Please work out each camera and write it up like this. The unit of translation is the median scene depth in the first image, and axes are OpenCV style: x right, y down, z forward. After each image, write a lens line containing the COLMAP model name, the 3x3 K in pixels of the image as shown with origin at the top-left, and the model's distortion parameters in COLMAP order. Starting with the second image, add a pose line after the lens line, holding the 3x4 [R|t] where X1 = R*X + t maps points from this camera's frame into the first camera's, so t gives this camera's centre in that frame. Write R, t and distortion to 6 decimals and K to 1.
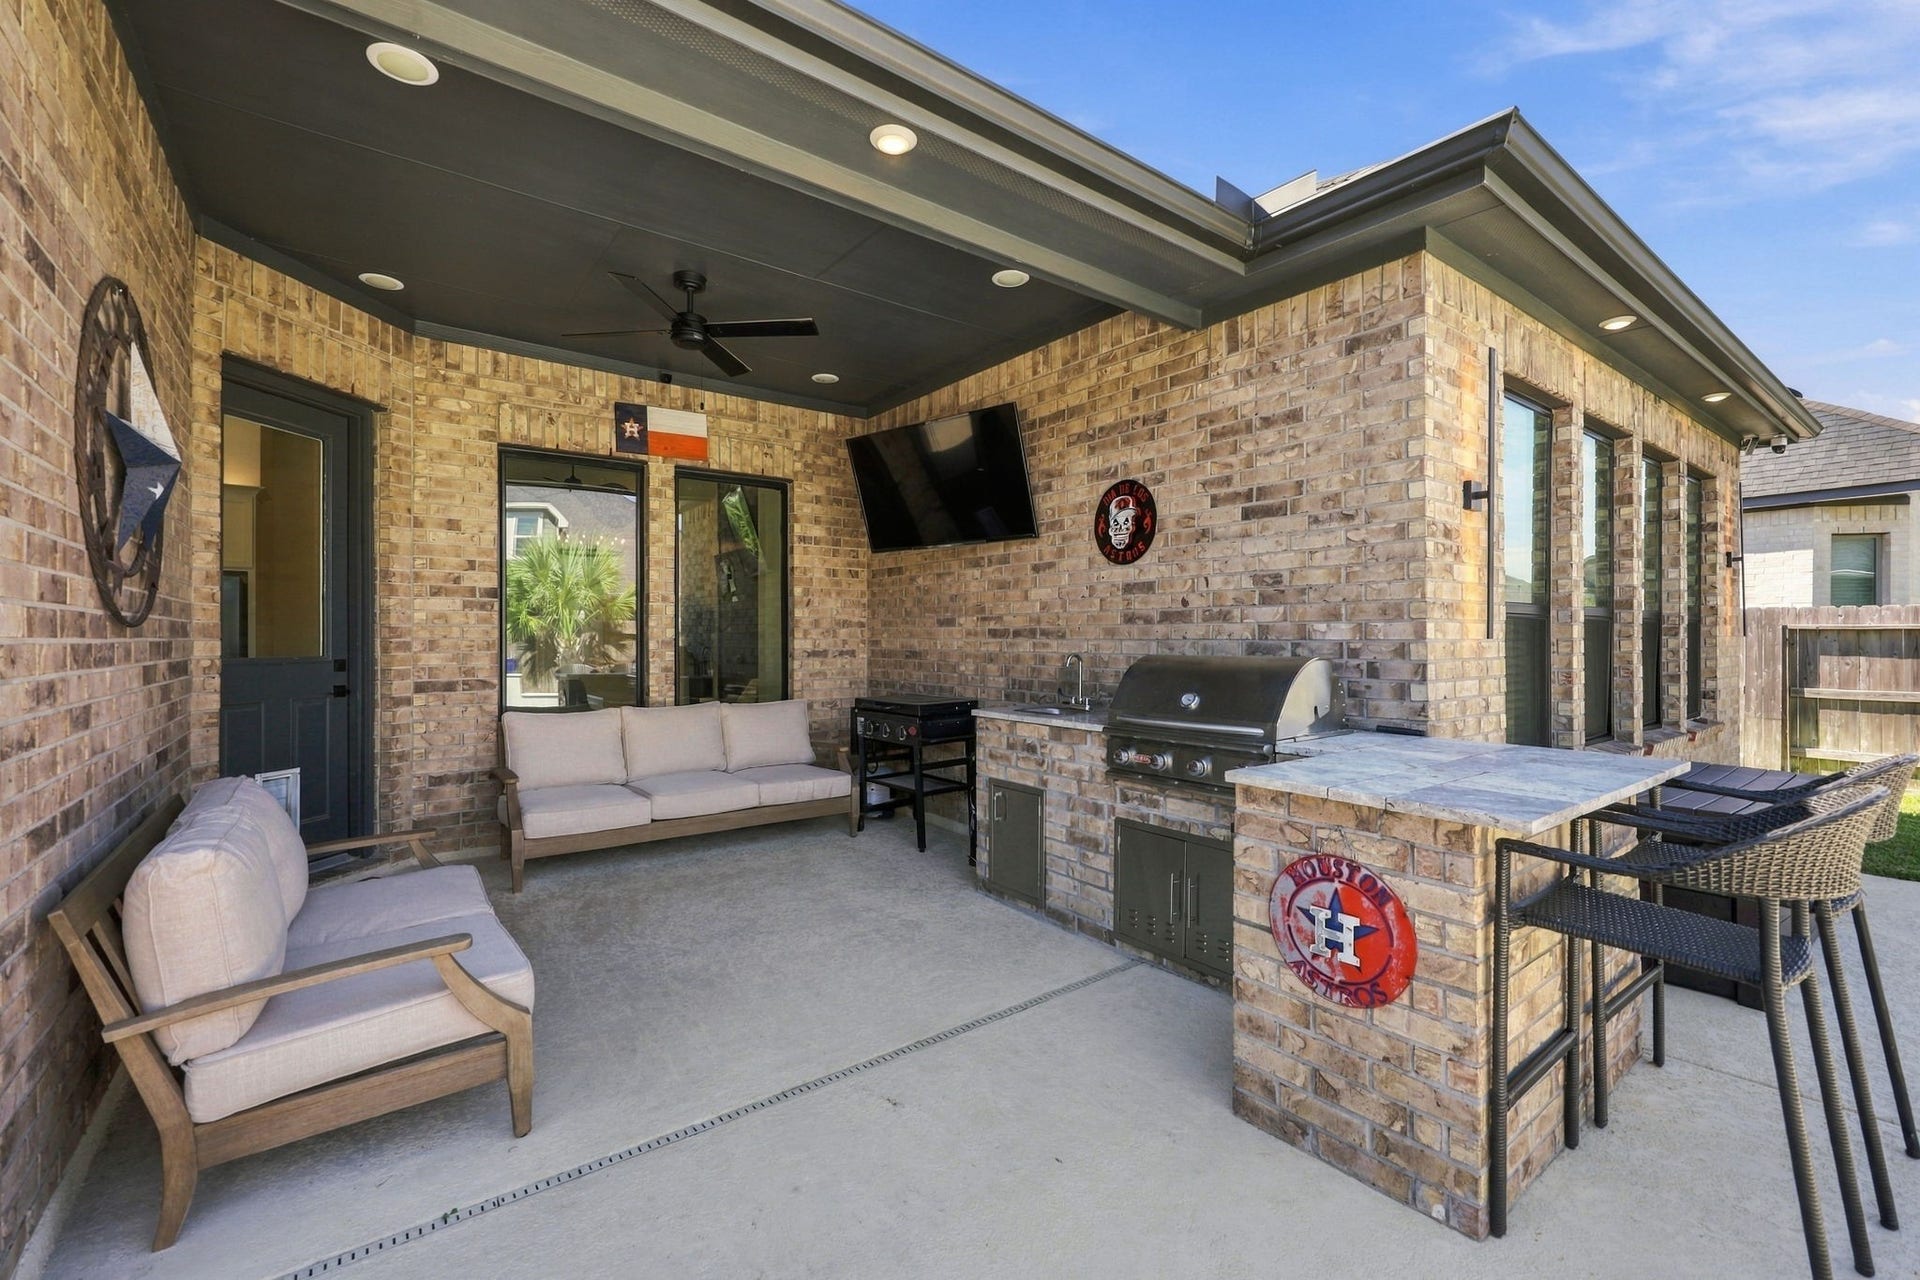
lens RADIAL K [[802.4, 0, 958.1], [0, 802.4, 634.5], [0, 0, 1]] dist [0.000995, -0.000096]
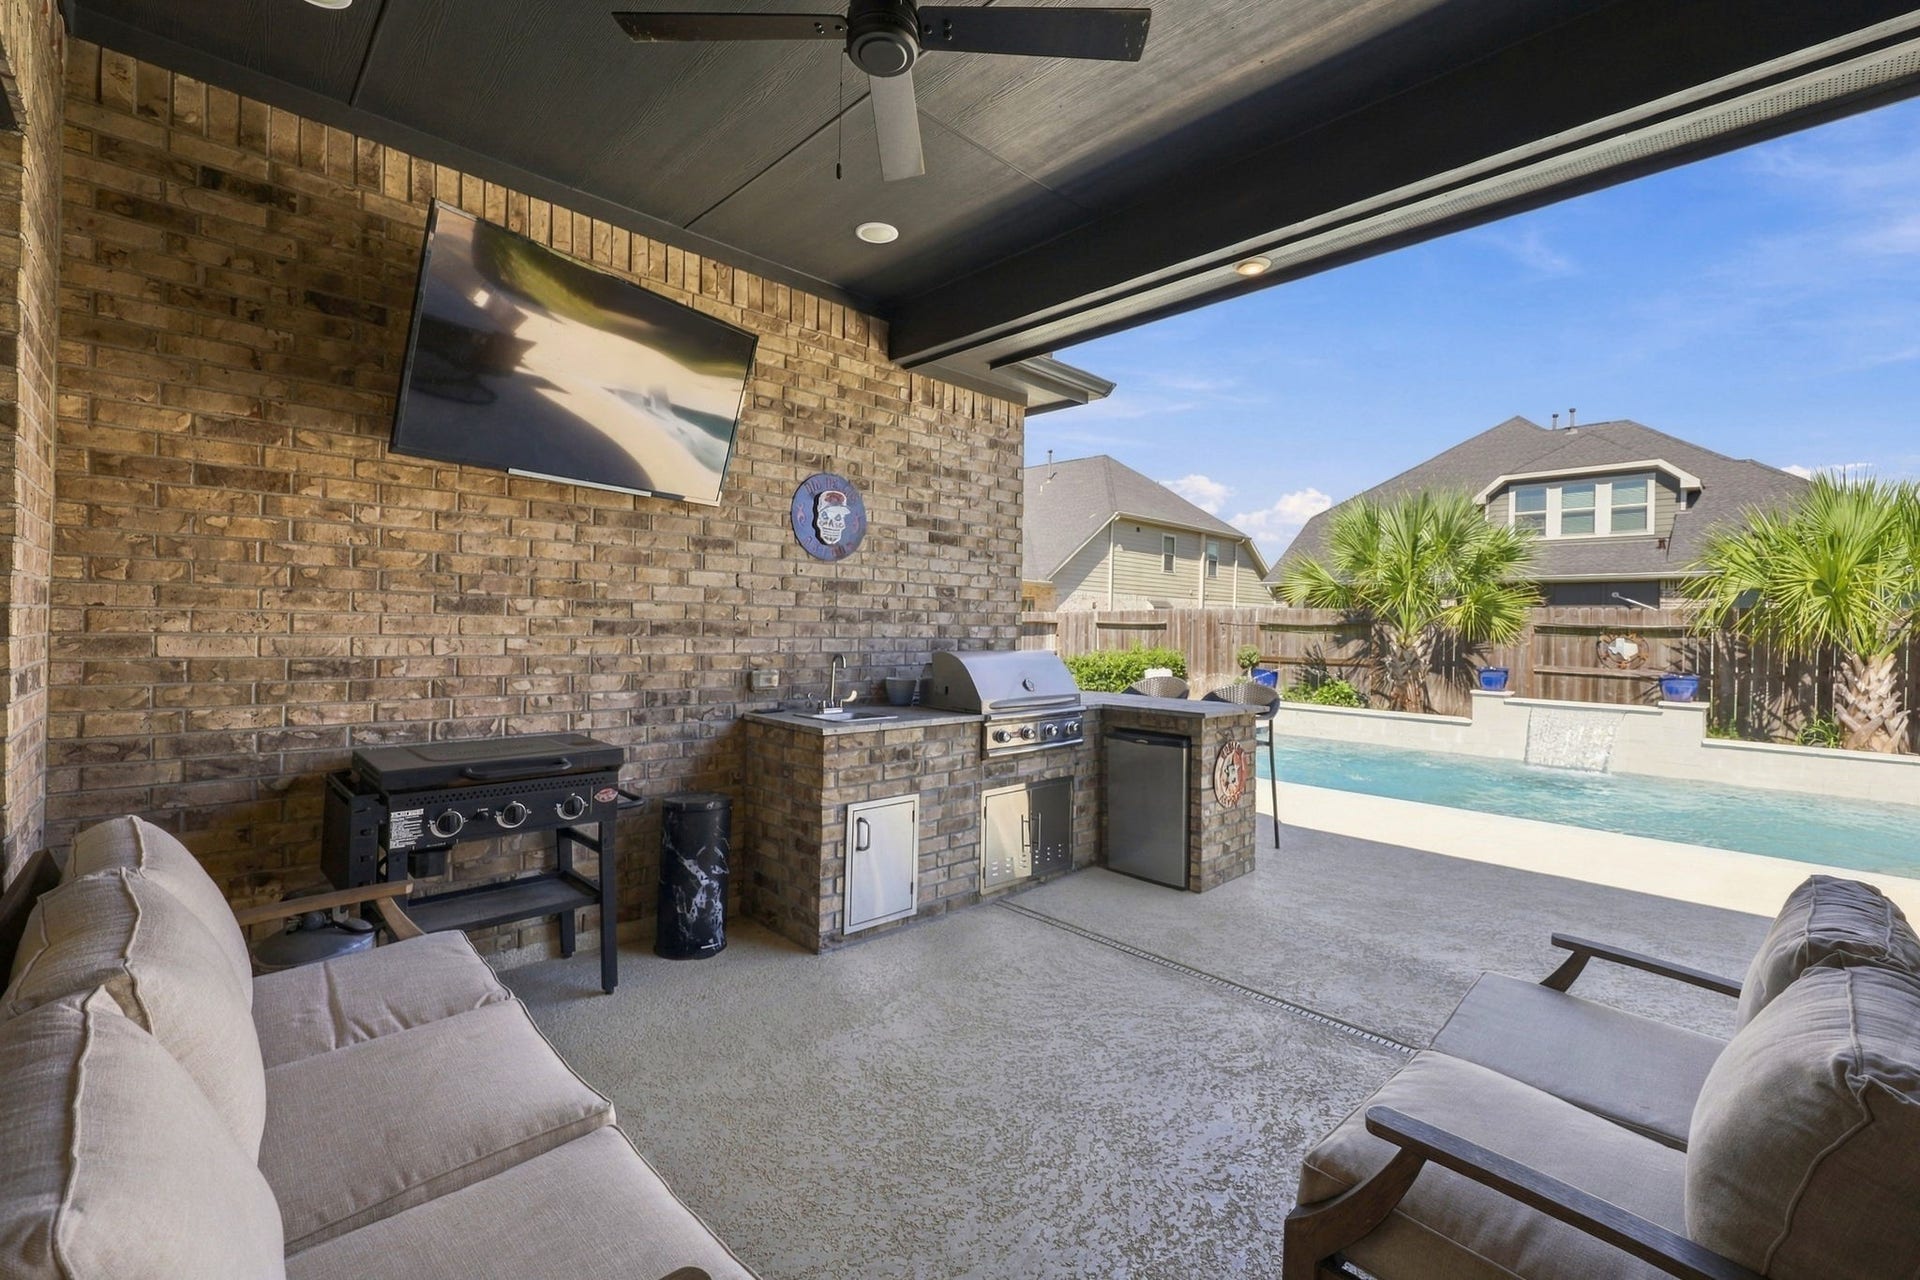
lens RADIAL K [[819.4, 0, 969.1], [0, 819.4, 621.3], [0, 0, 1]] dist [0.000245, -0.000063]
pose [[-0.128122, 0.004577, 0.991748, -0.858416], [-0.021135, 0.999750, -0.007345, -0.010420], [-0.991533, -0.021902, -0.127993, 1.023232]]
